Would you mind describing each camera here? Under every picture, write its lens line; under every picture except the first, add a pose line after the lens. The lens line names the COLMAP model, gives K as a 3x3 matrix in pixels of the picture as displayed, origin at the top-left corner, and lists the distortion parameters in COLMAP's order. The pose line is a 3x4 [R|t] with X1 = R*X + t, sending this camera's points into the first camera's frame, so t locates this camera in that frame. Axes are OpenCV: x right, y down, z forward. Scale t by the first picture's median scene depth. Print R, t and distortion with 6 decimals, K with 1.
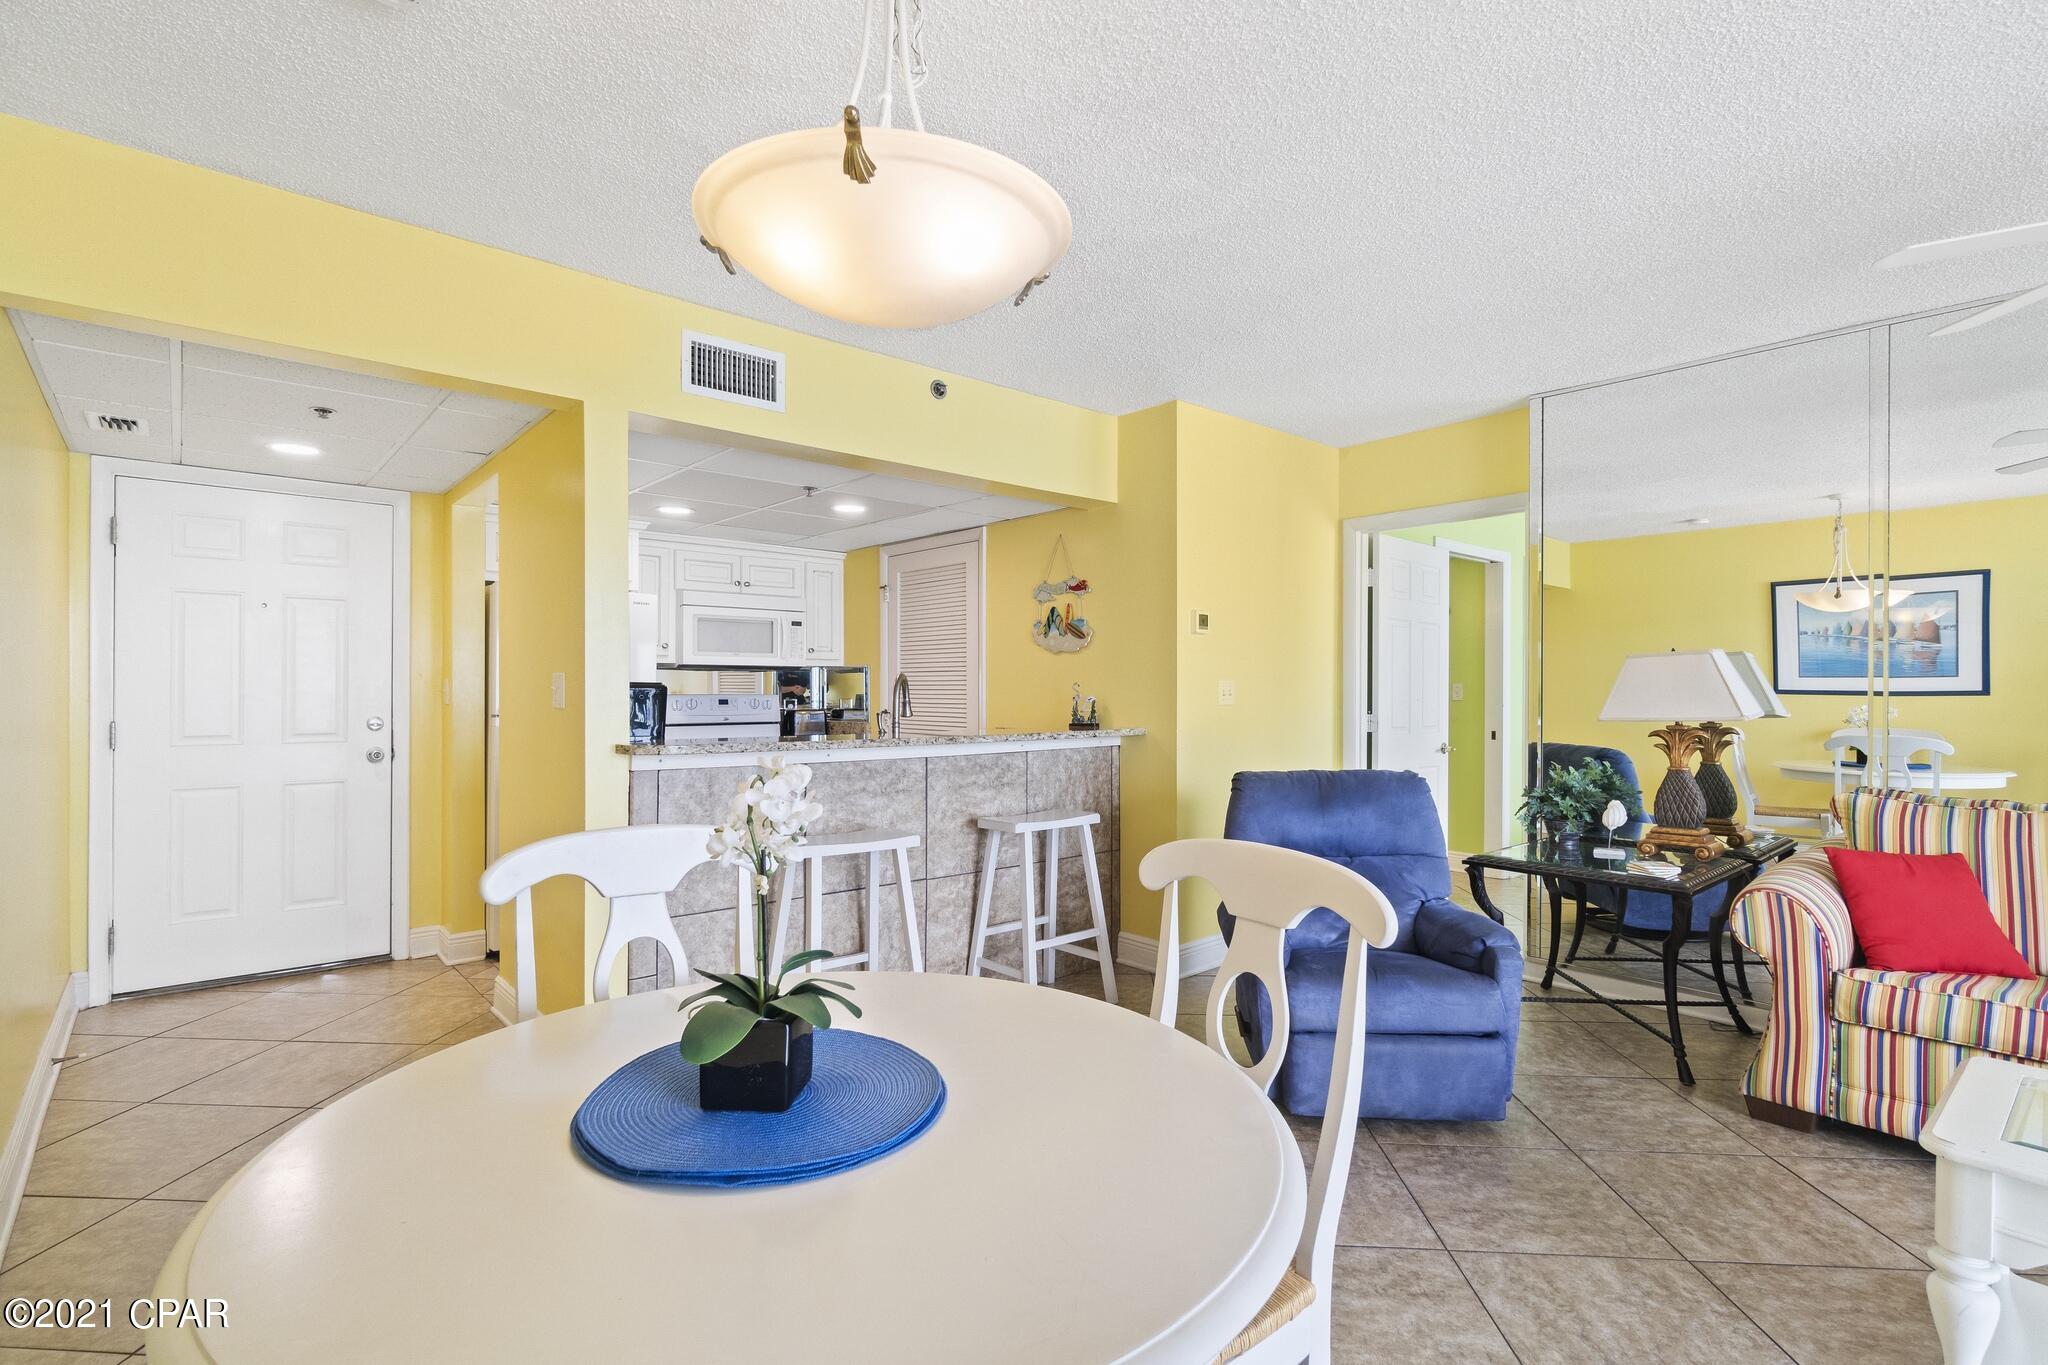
lens RADIAL K [[963.7, 0, 1030.3], [0, 963.7, 686.9], [0, 0, 1]] dist [0.009338, 0.000103]
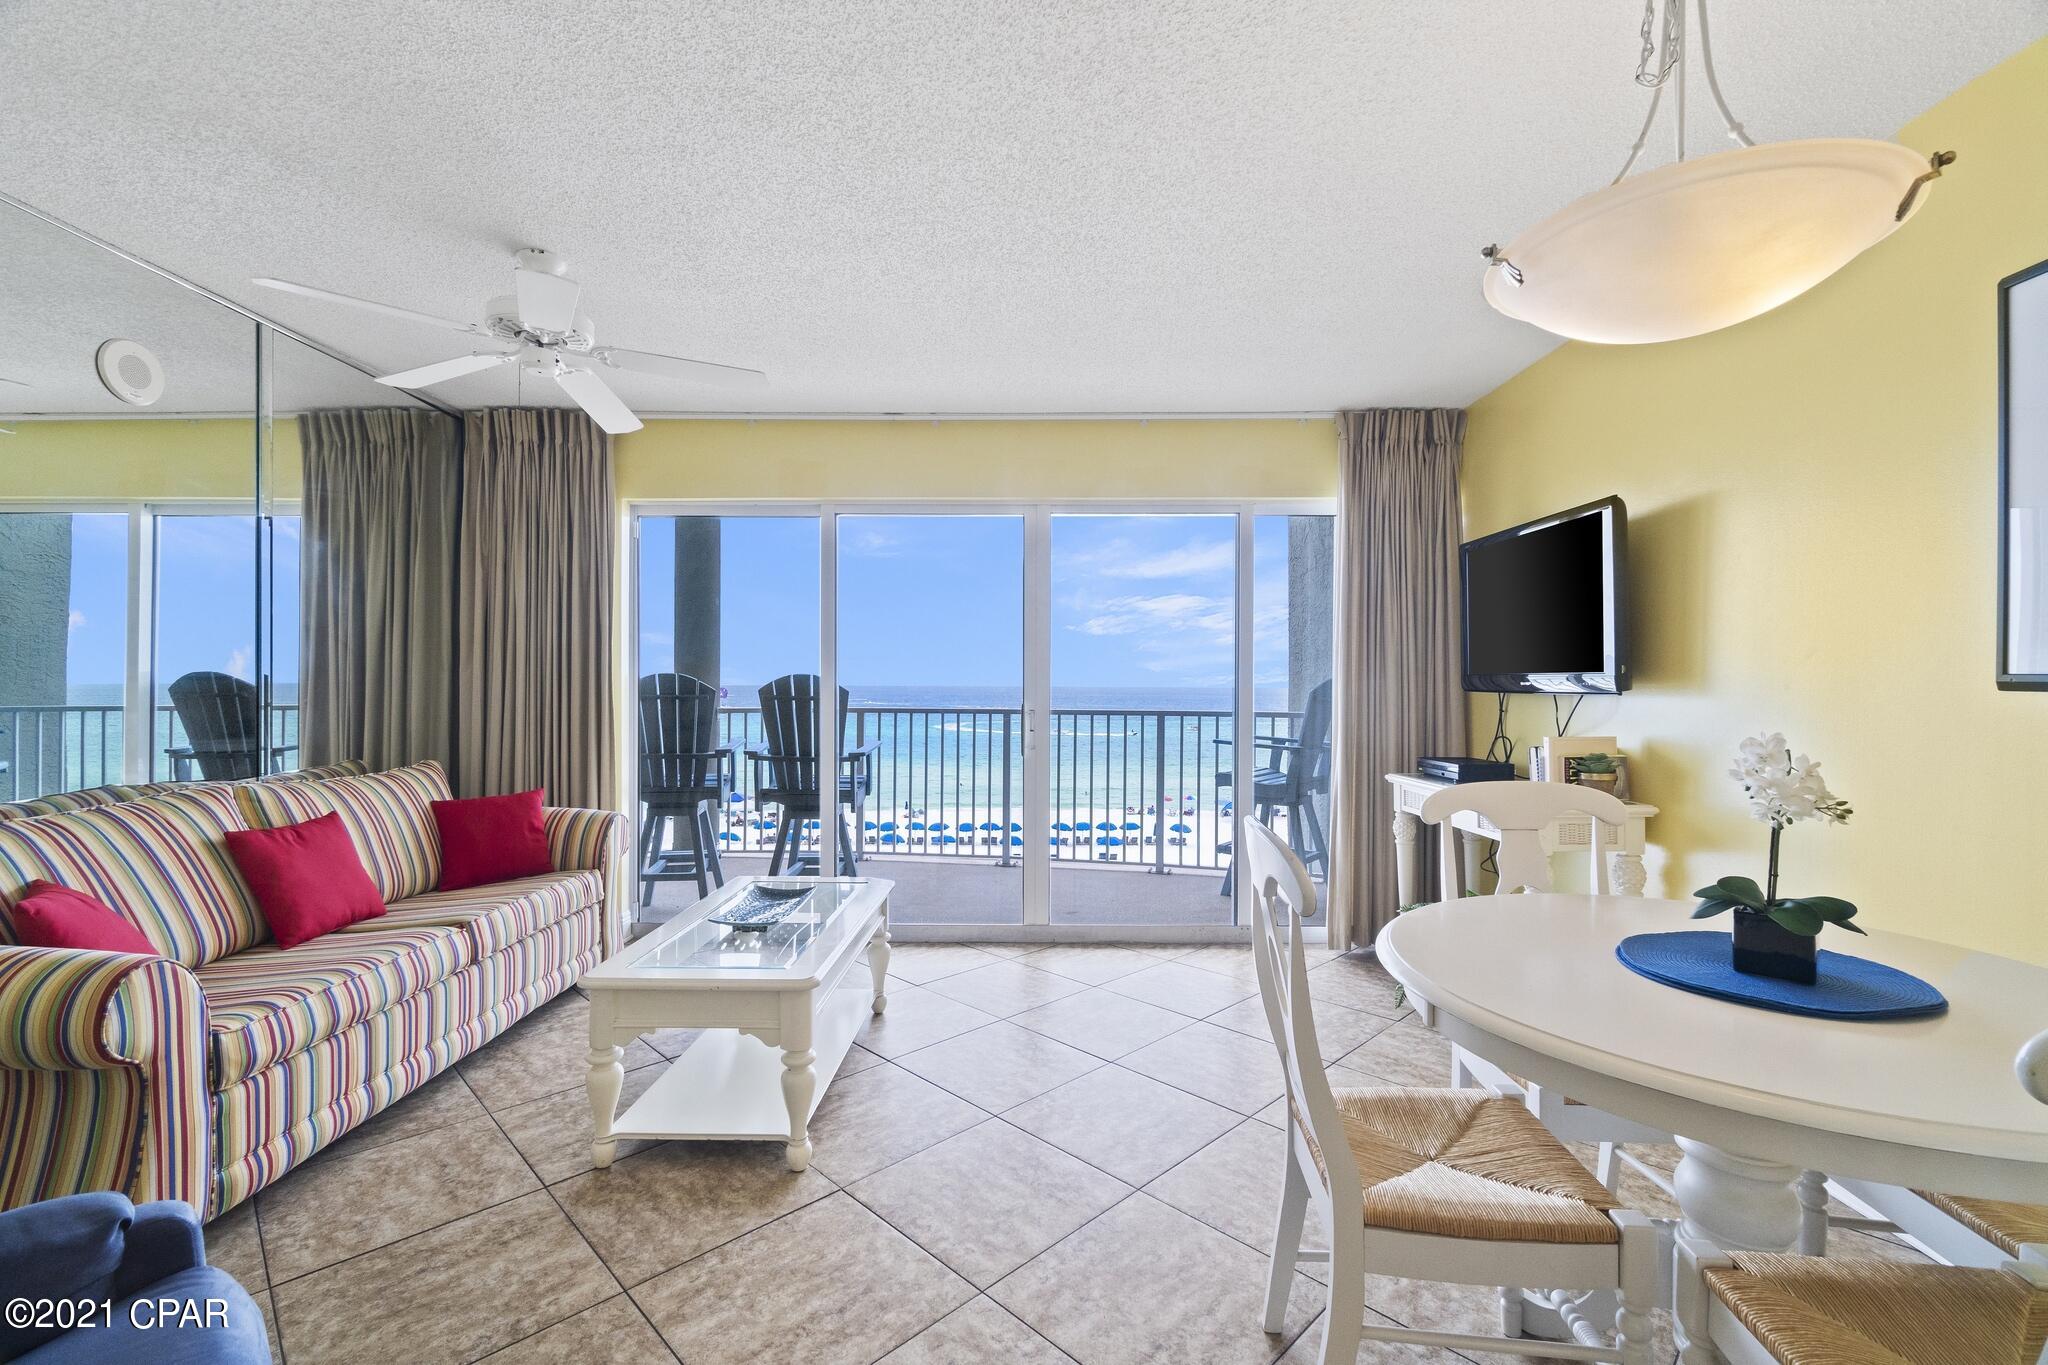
lens RADIAL K [[878.5, 0, 1027.7], [0, 878.5, 686.8], [0, 0, 1]] dist [-0.001265, -0.000409]
pose [[-0.746262, -0.008486, 0.665598, -0.080431], [-0.006783, 0.999964, 0.005144, 0.002964], [-0.665618, -0.000676, -0.746293, 0.664521]]
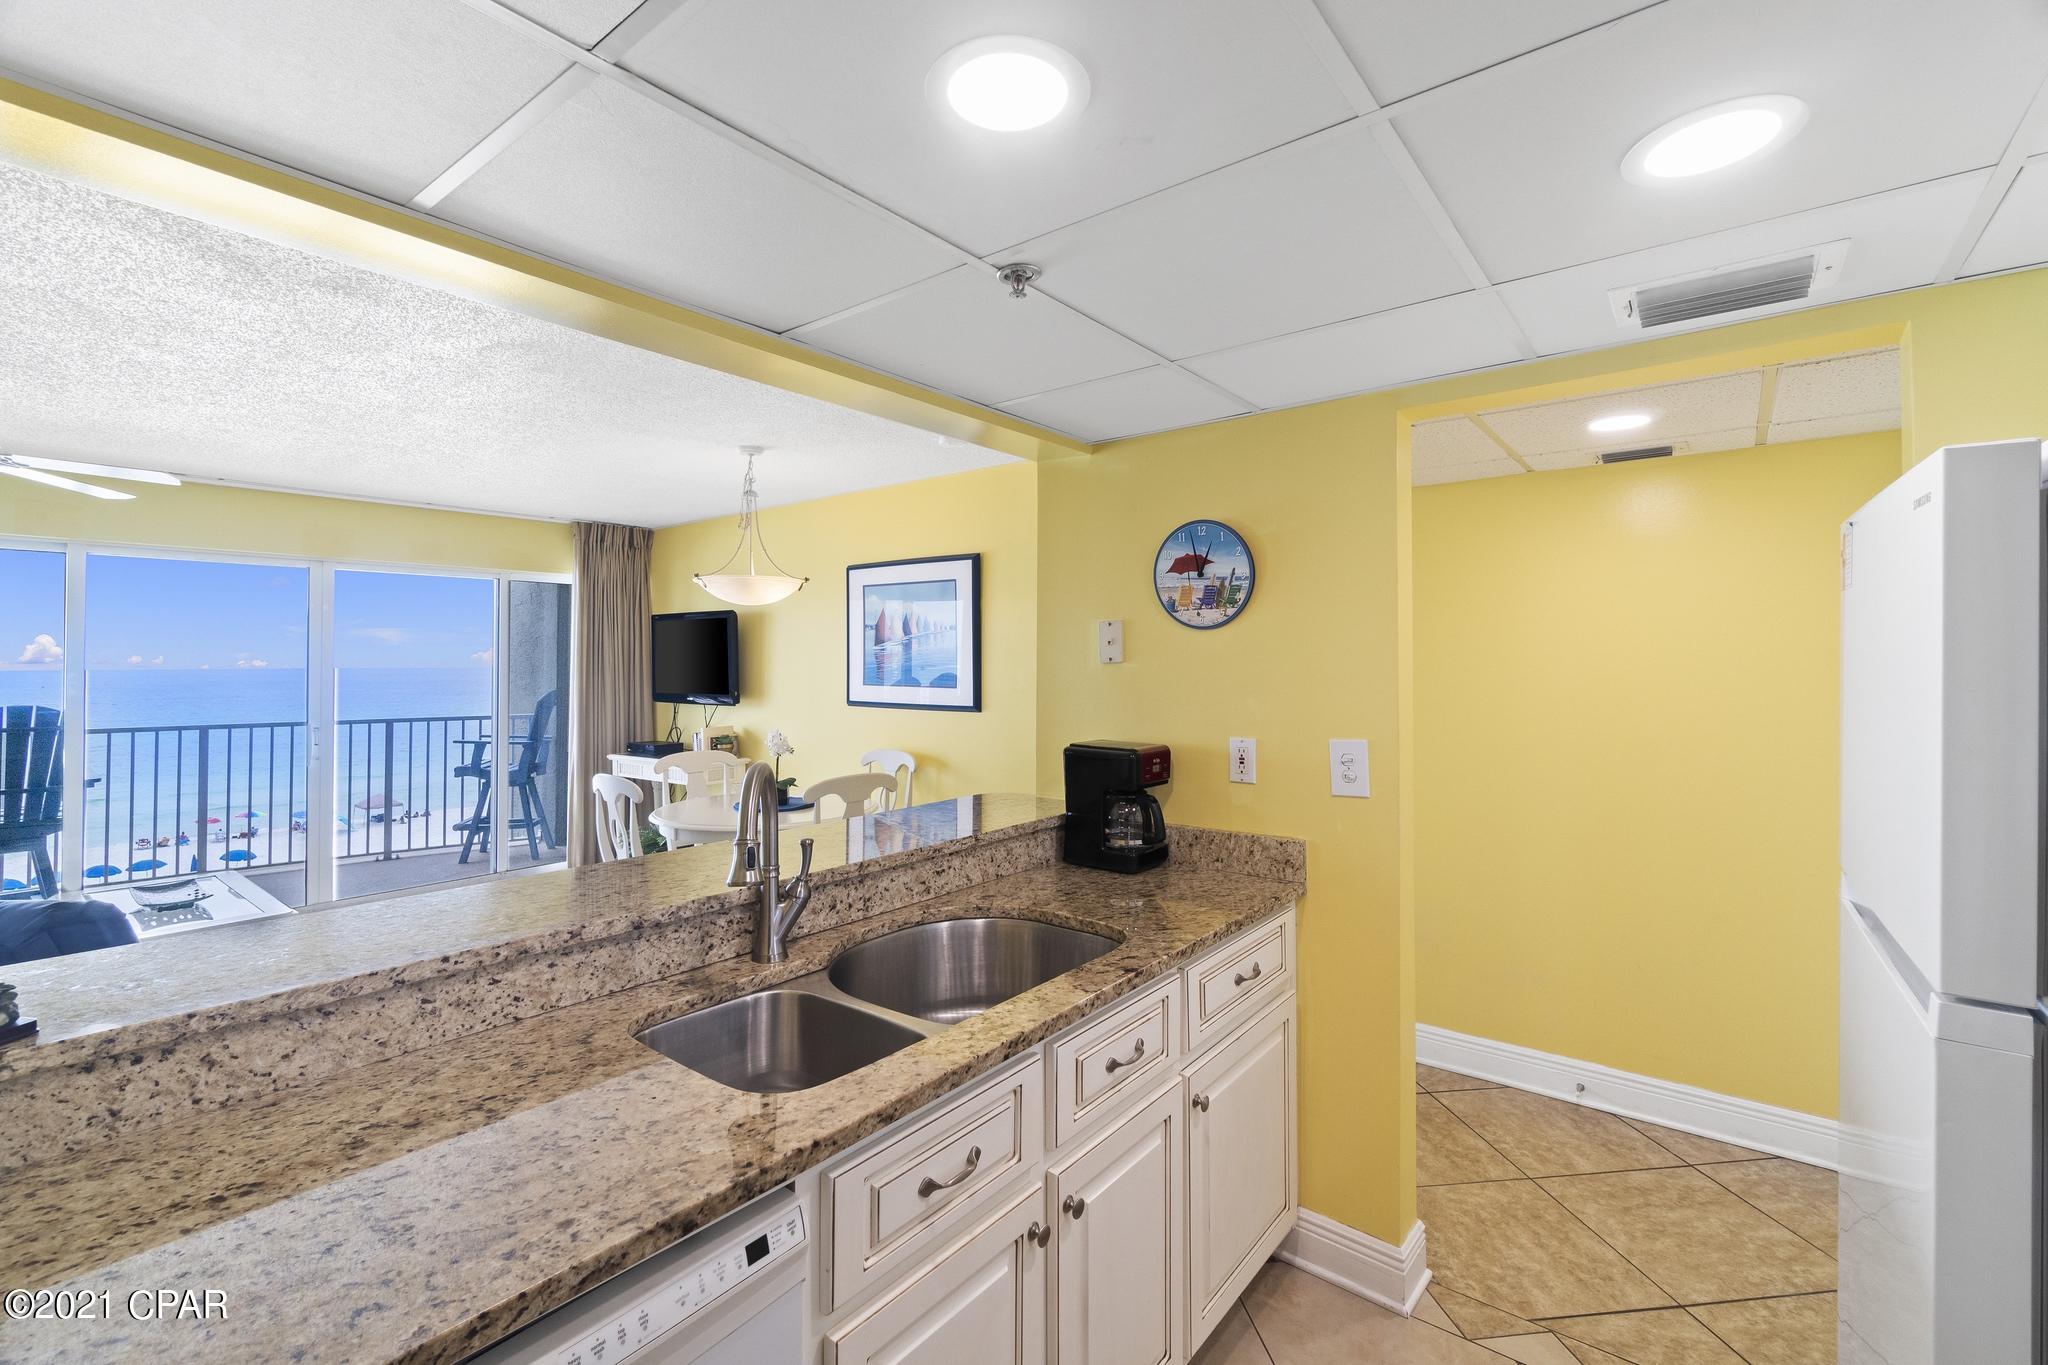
lens RADIAL K [[890.2, 0, 1028.0], [0, 890.2, 648.3], [0, 0, 1]] dist [-0.005128, 0.000502]
pose [[-0.983460, -0.004556, -0.181066, -0.166823], [-0.001108, 0.999816, -0.019140, -0.051142], [0.181120, -0.018622, -0.983285, 1.290081]]
